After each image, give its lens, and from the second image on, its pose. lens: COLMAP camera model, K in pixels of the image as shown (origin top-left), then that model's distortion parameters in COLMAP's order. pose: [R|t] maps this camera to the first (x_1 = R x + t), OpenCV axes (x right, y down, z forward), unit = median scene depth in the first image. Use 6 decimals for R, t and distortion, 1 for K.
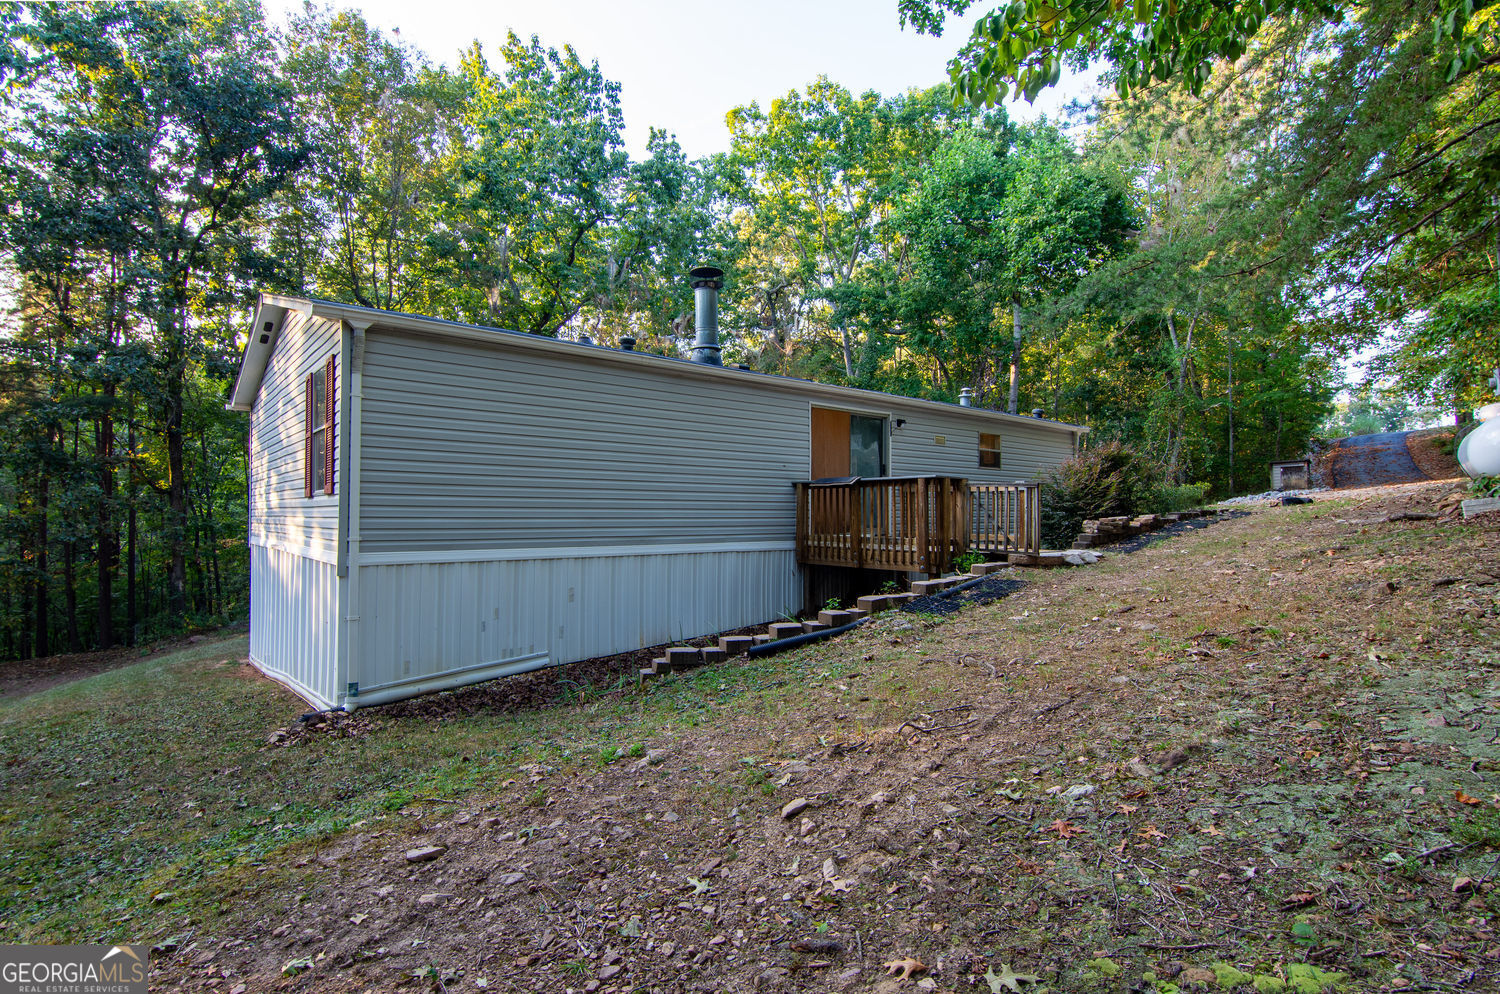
lens RADIAL K [[752.1, 0, 751.3], [0, 752.1, 500.0], [0, 0, 1]] dist [-0.016132, -0.004343]
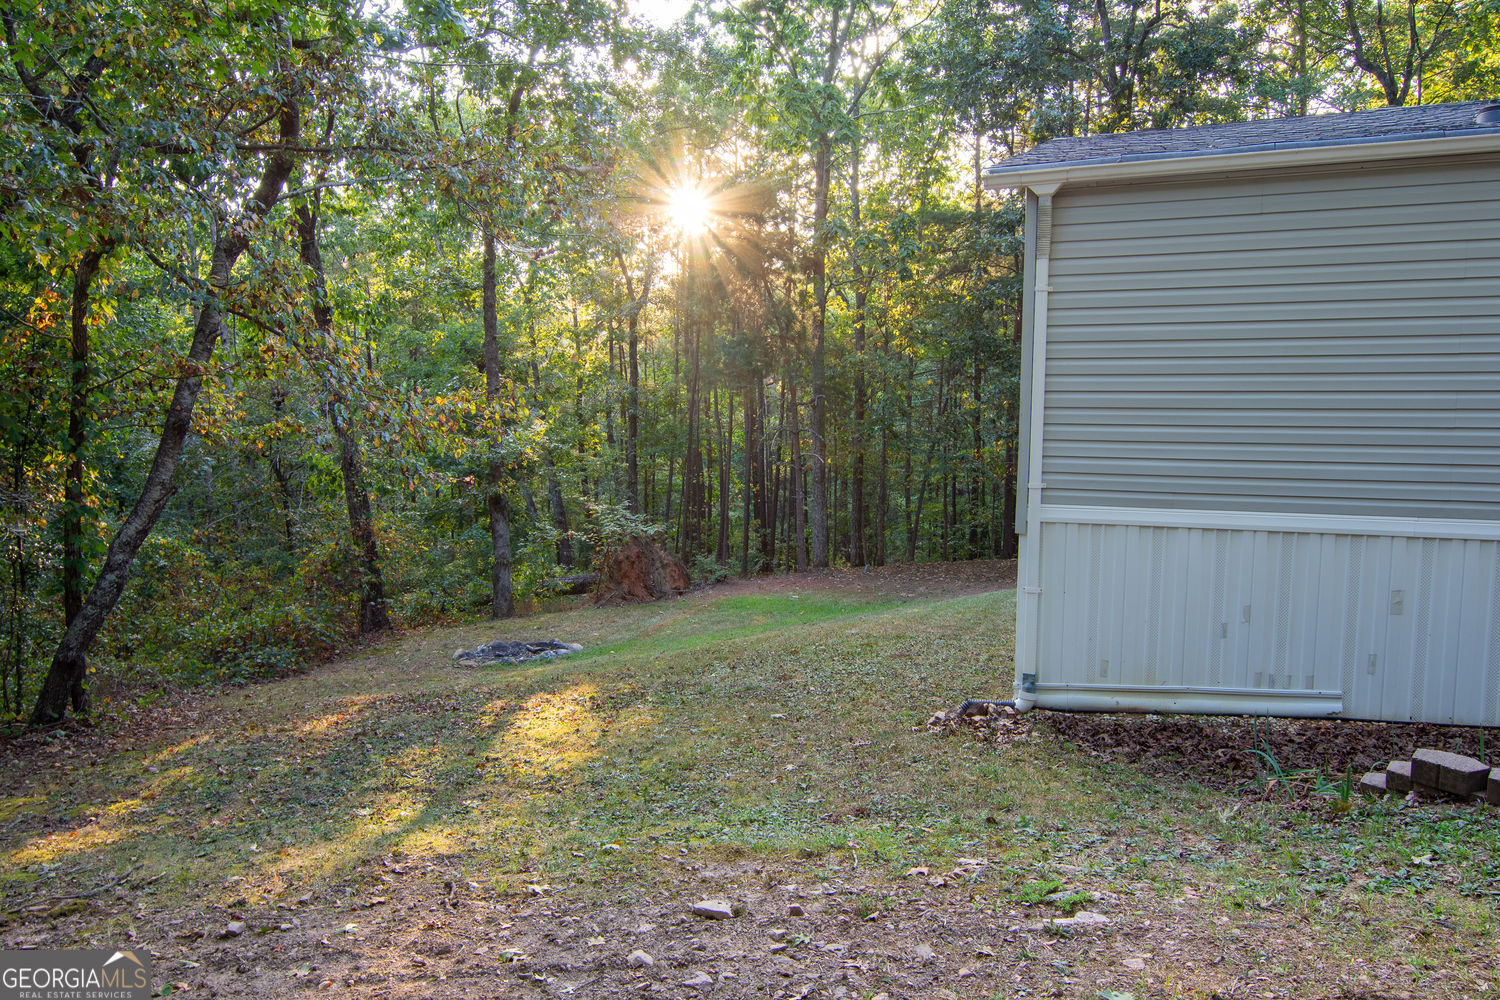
lens RADIAL K [[1119.7, 0, 749.9], [0, 1119.7, 497.7], [0, 0, 1]] dist [-0.004288, -0.002305]
pose [[0.434998, 0.089118, -0.896010, 0.345163], [0.028197, 0.993254, 0.112479, -0.069447], [0.899990, -0.074193, 0.429551, 0.261207]]
